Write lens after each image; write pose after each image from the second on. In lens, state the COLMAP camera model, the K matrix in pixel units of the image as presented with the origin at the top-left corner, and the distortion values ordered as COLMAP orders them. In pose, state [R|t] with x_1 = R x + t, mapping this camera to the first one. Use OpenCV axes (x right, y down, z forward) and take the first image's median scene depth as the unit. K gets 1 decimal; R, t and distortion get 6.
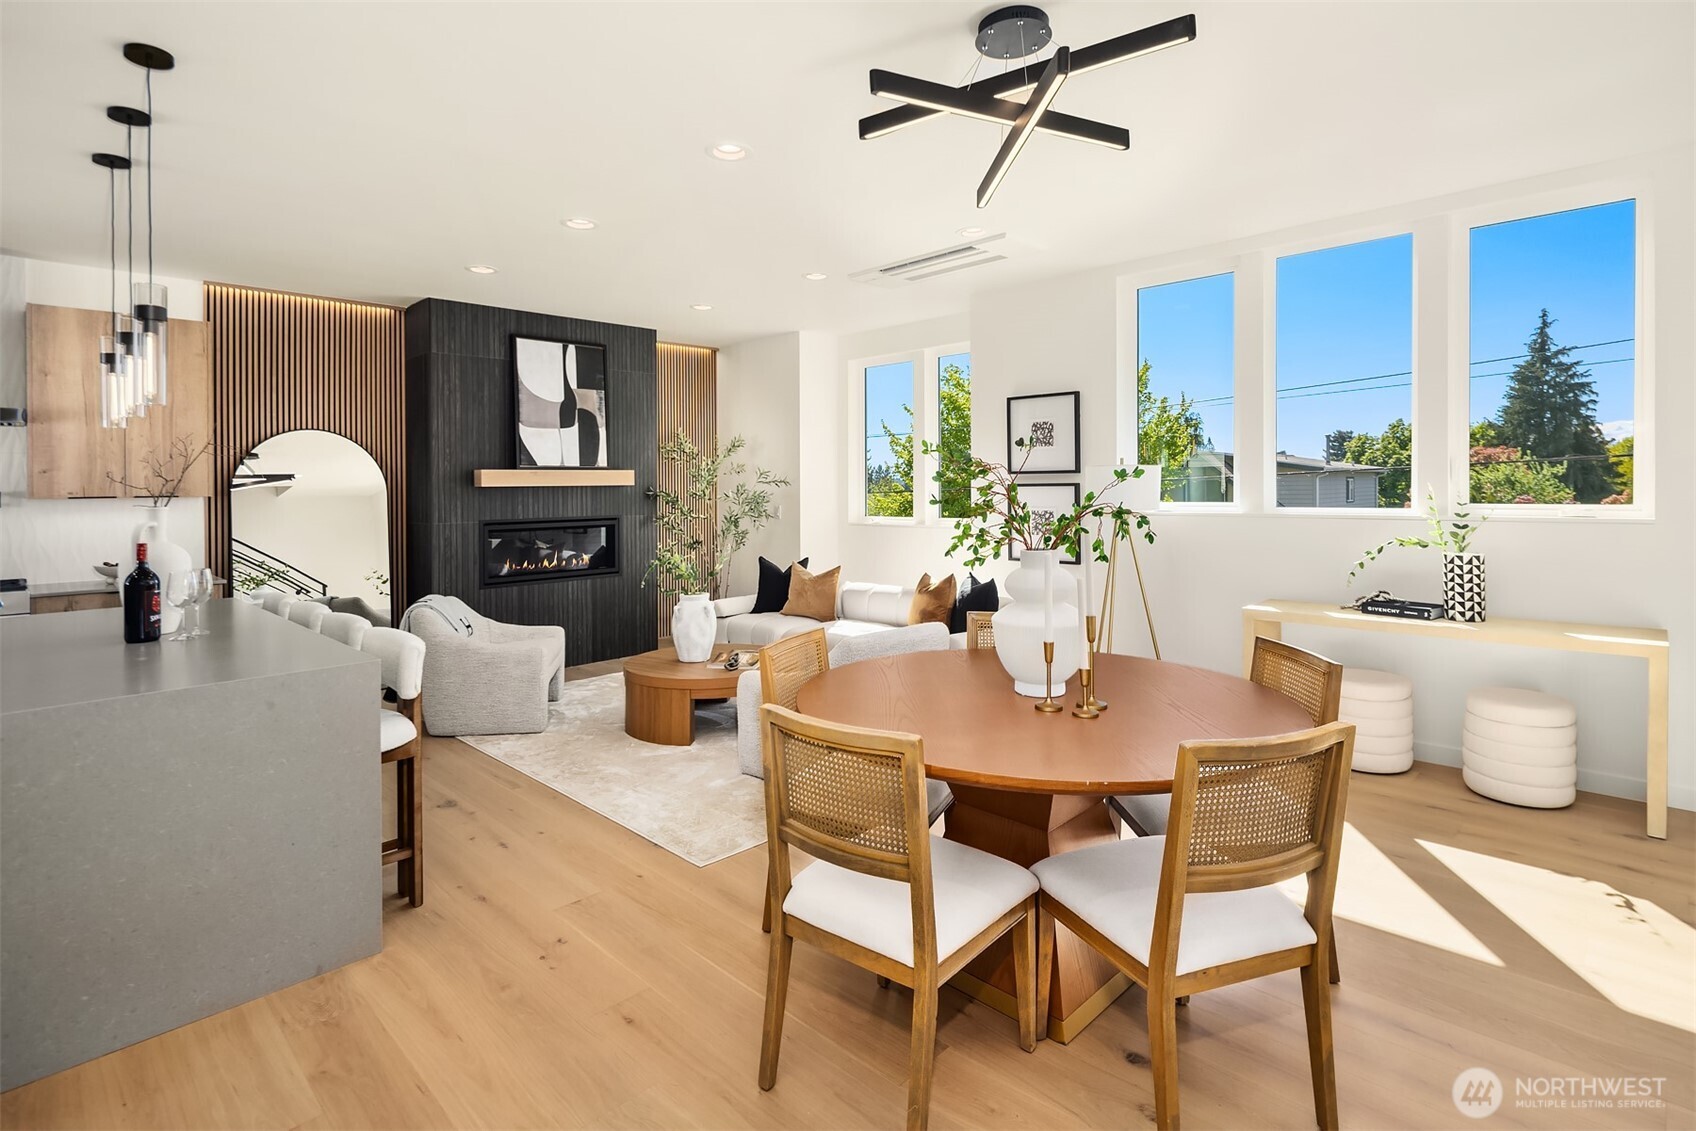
lens RADIAL K [[827.1, 0, 854.2], [0, 827.1, 478.7], [0, 0, 1]] dist [0.001957, -0.000489]
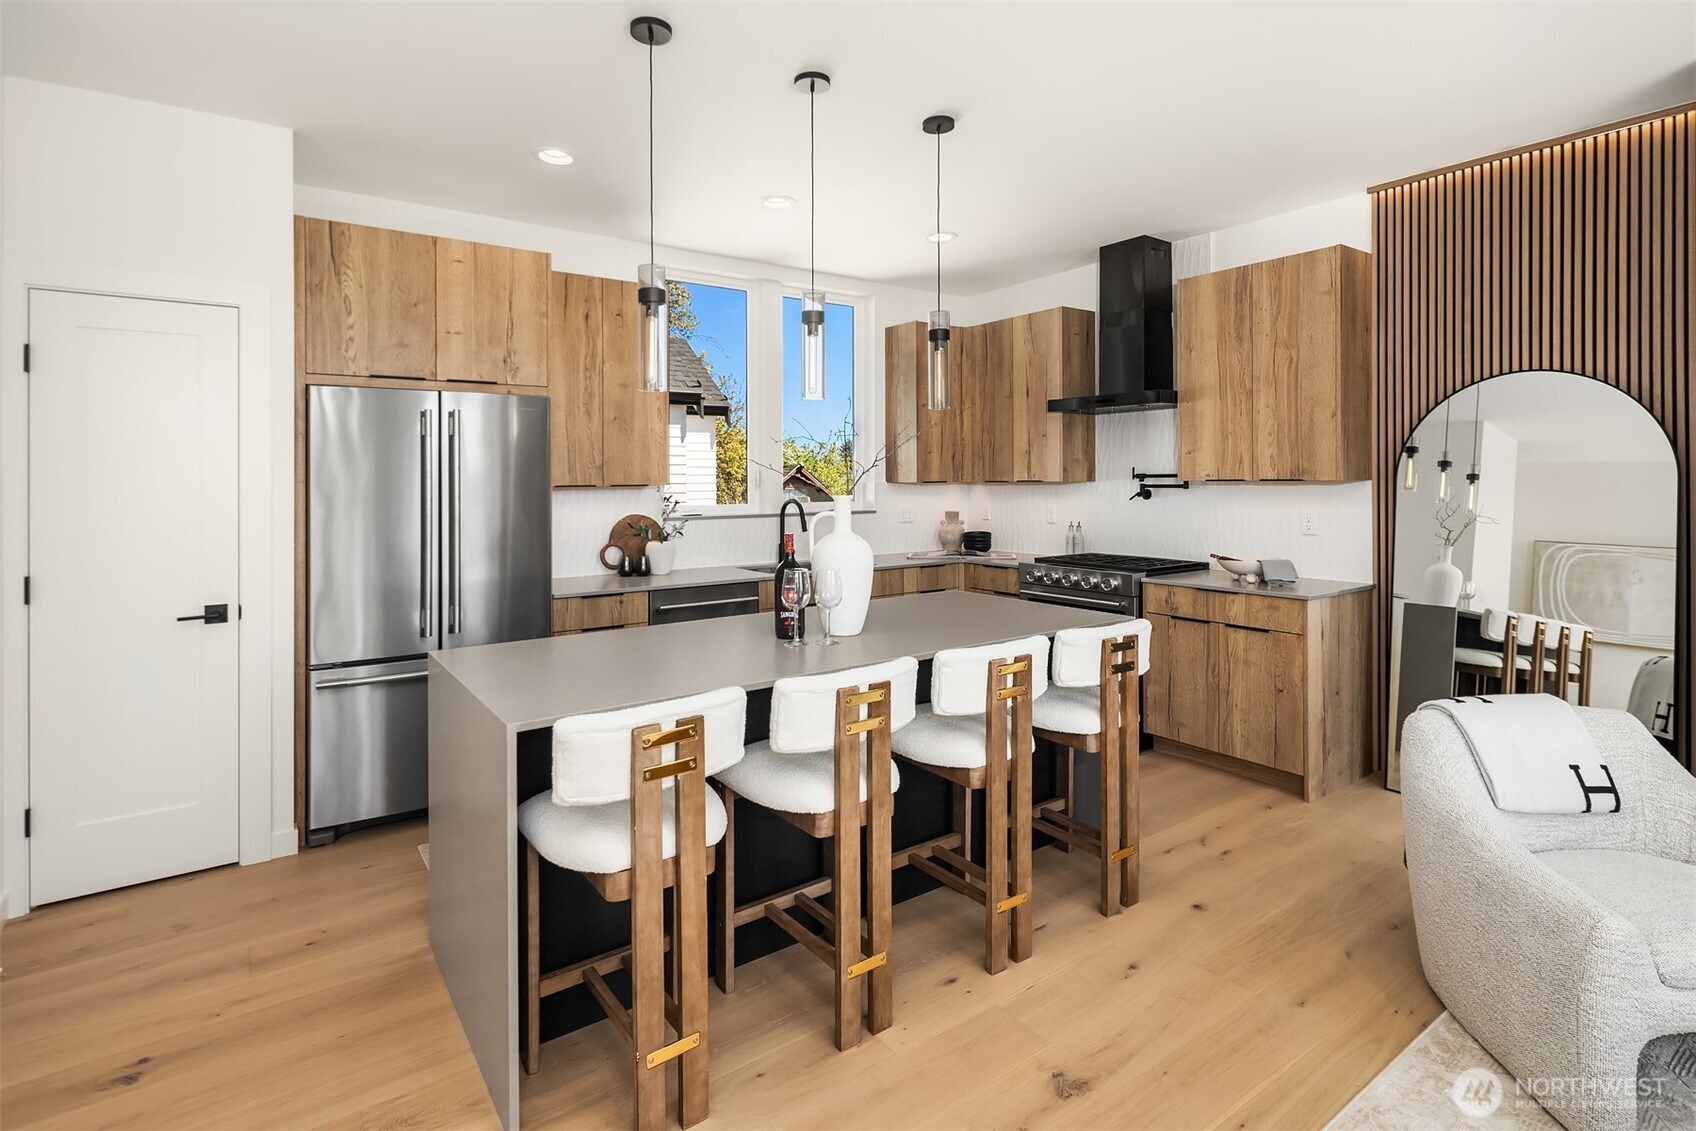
lens RADIAL K [[829.2, 0, 843.0], [0, 829.2, 477.6], [0, 0, 1]] dist [-0.001128, -0.000129]
pose [[-0.179716, 0.012497, -0.983639, 0.024542], [0.018813, 0.999780, 0.009265, 0.002752], [0.983539, -0.016840, -0.179911, 0.560845]]
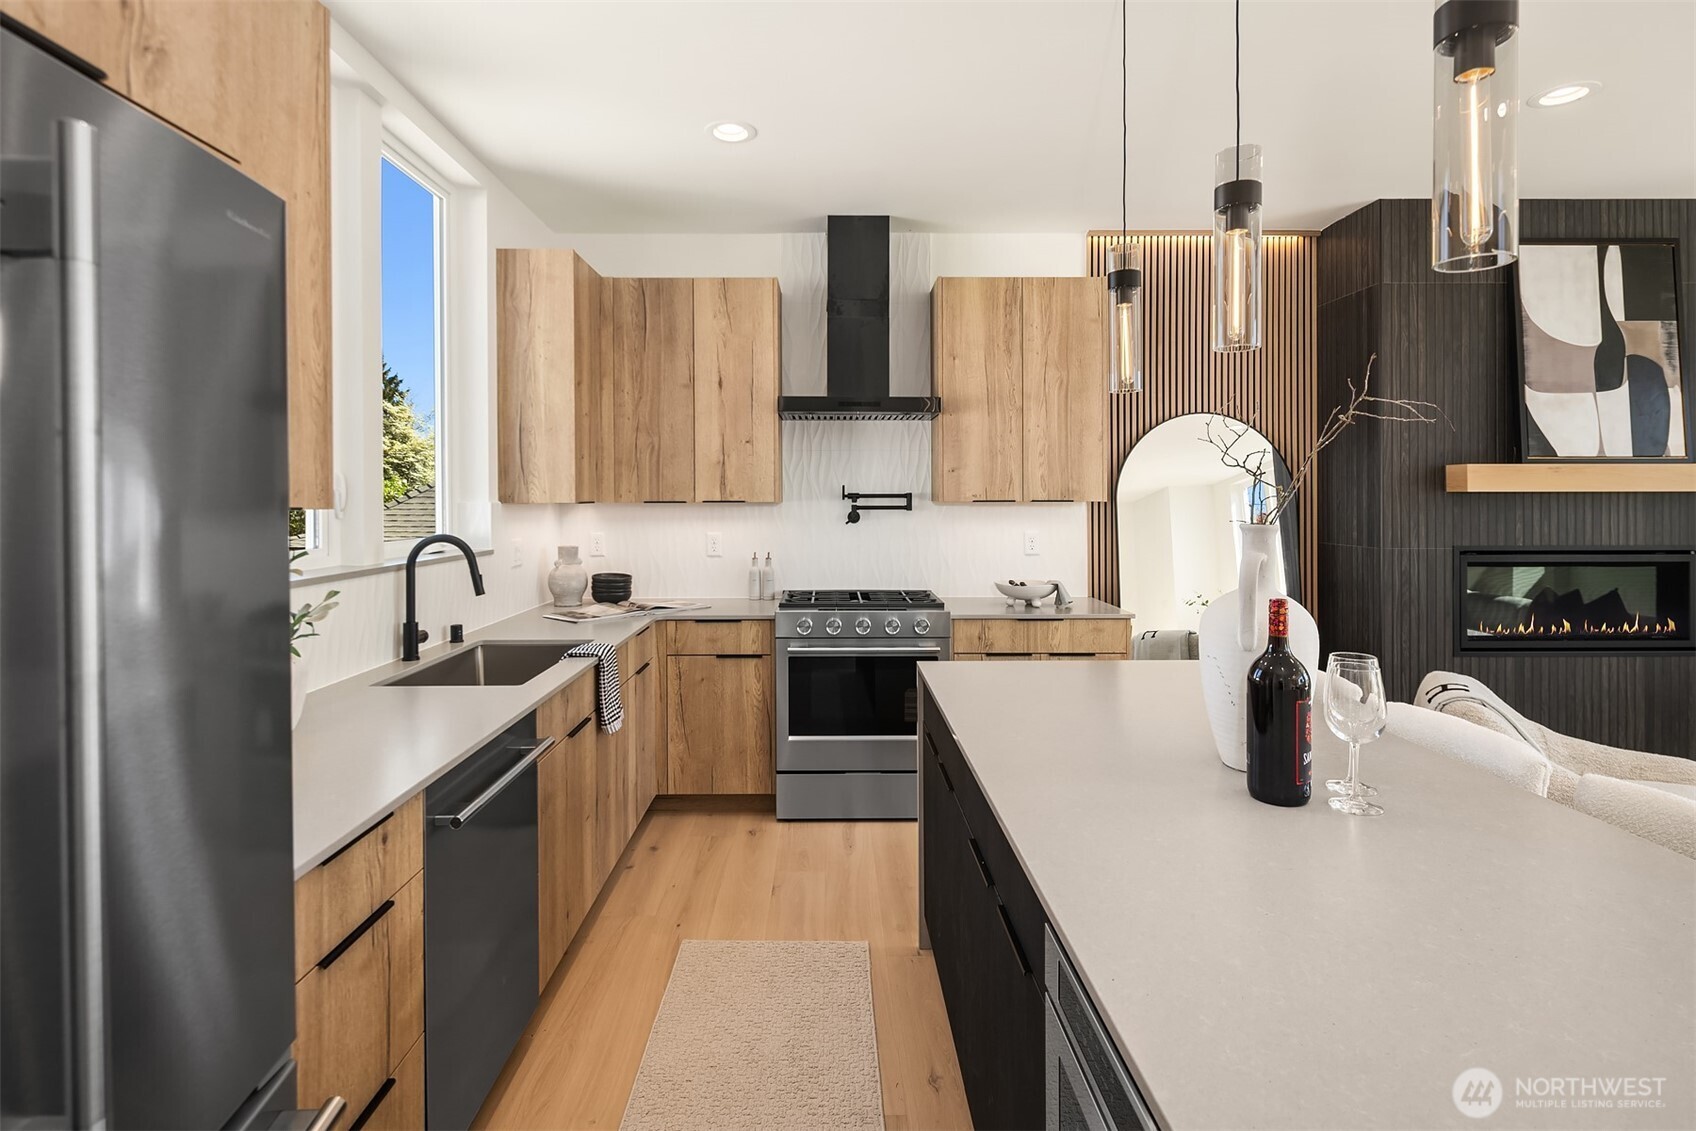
lens RADIAL K [[809.3, 0, 843.4], [0, 809.3, 506.0], [0, 0, 1]] dist [0.004490, 0.000723]
pose [[0.703411, 0.016897, -0.710583, -0.329423], [-0.001909, 0.999759, 0.021883, 0.007519], [0.710781, -0.014037, 0.703273, 0.233728]]
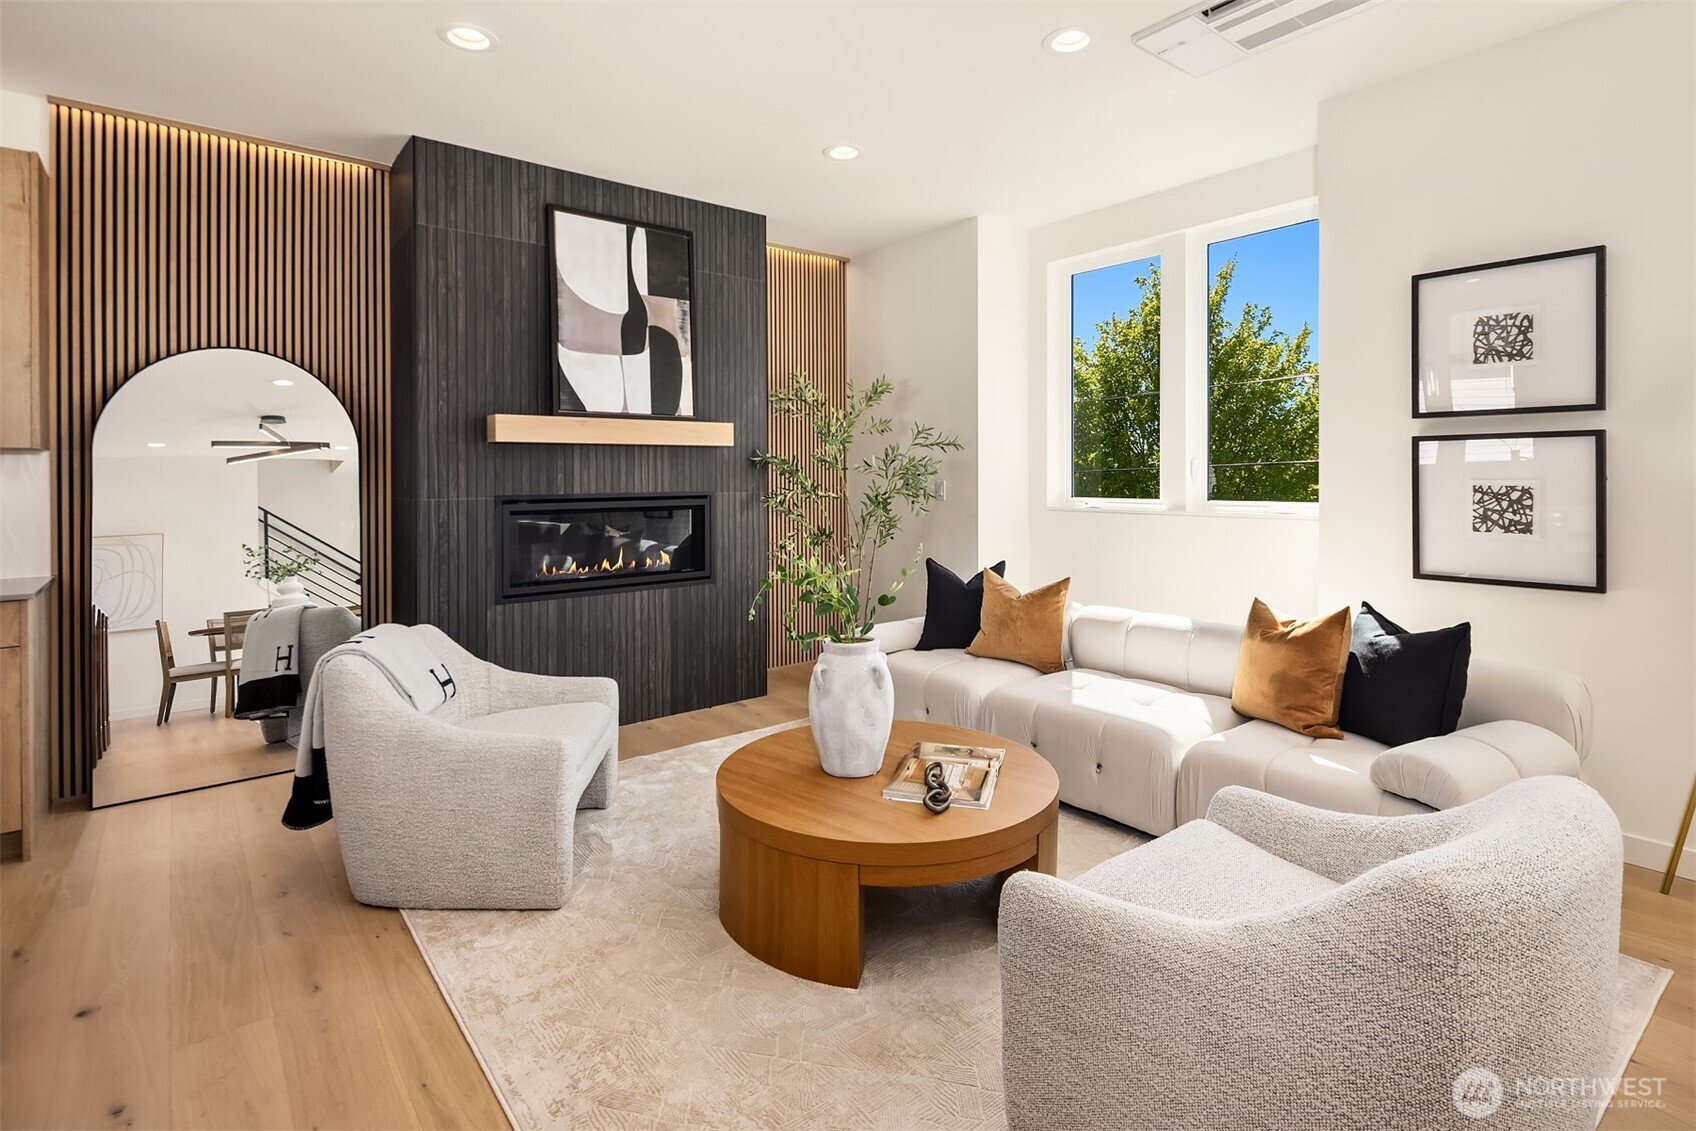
lens RADIAL K [[829.2, 0, 843.0], [0, 829.2, 477.6], [0, 0, 1]] dist [-0.001128, -0.000129]
pose [[0.992543, 0.006524, -0.121720, -0.108180], [-0.004742, 0.999877, 0.014921, 0.024952], [0.121802, -0.014233, 0.992452, 0.388841]]
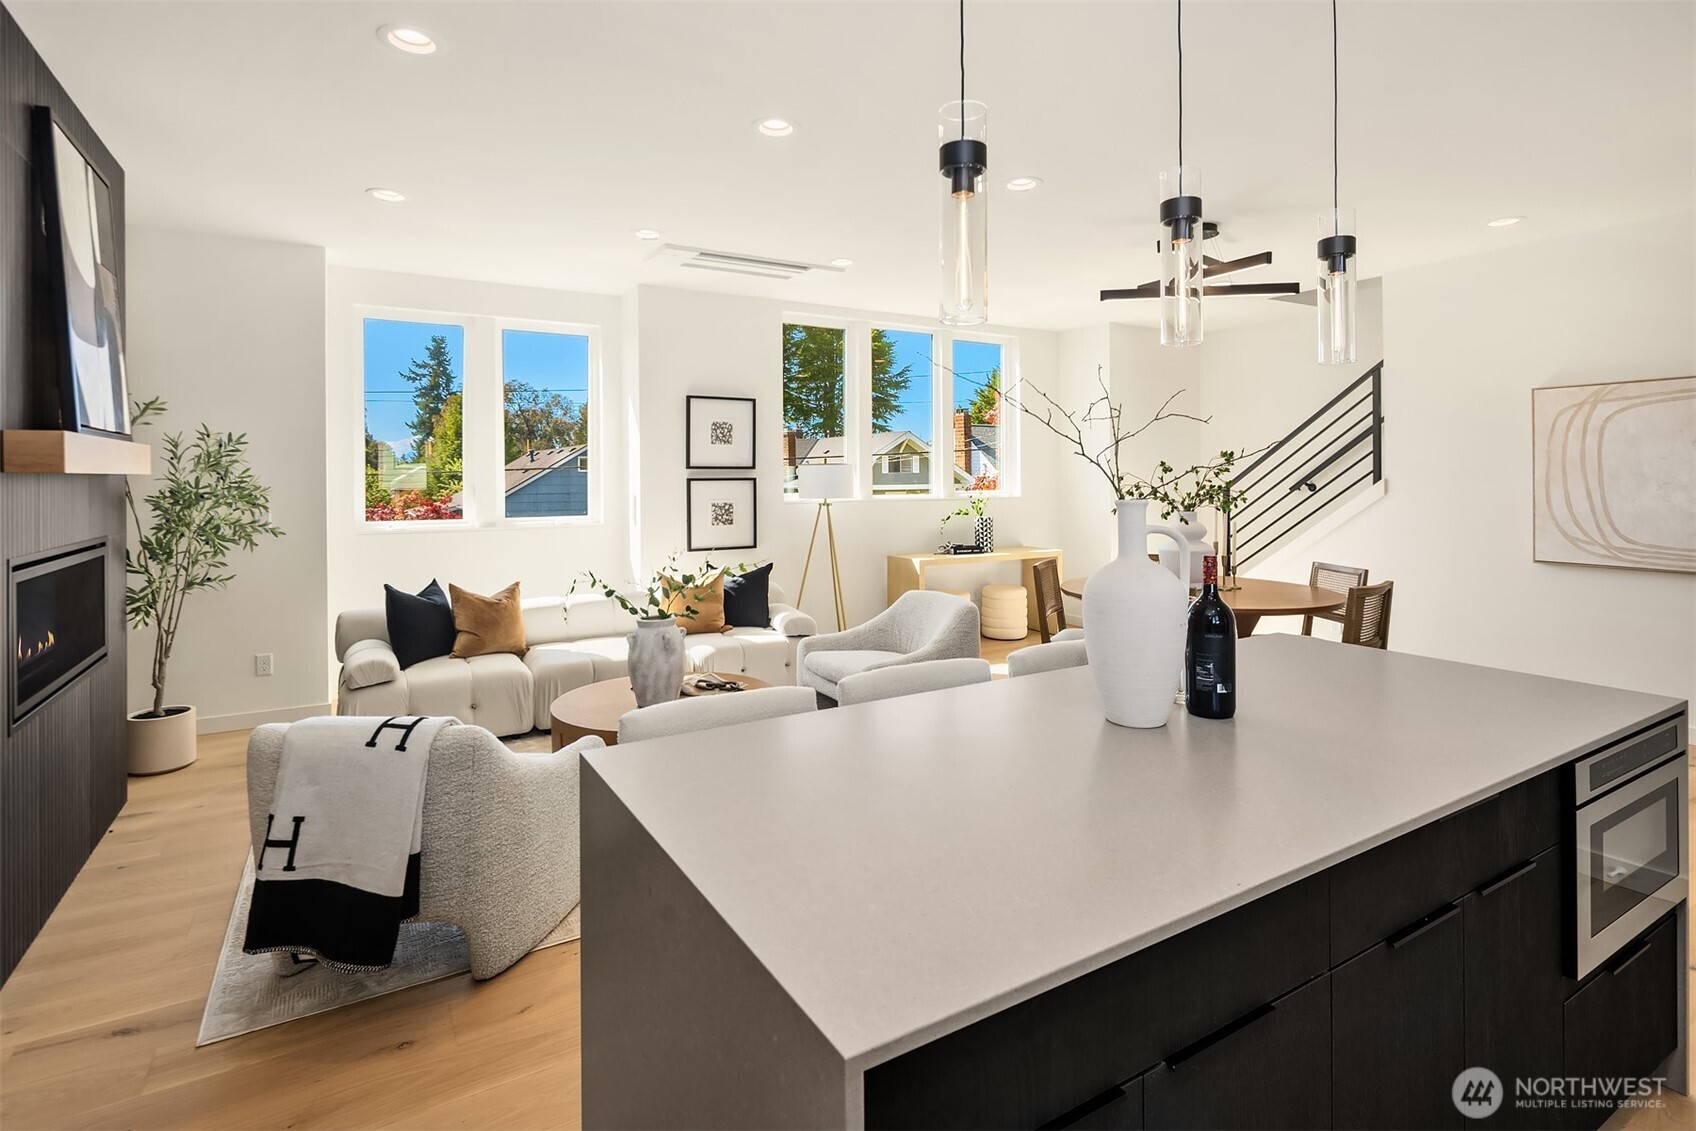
lens RADIAL K [[814.2, 0, 844.6], [0, 814.2, 478.3], [0, 0, 1]] dist [-0.000410, -0.000048]
pose [[0.272056, 0.008690, 0.962242, -0.692151], [-0.006459, 0.999953, -0.007204, 0.011624], [-0.962260, -0.004255, 0.272100, 0.494333]]
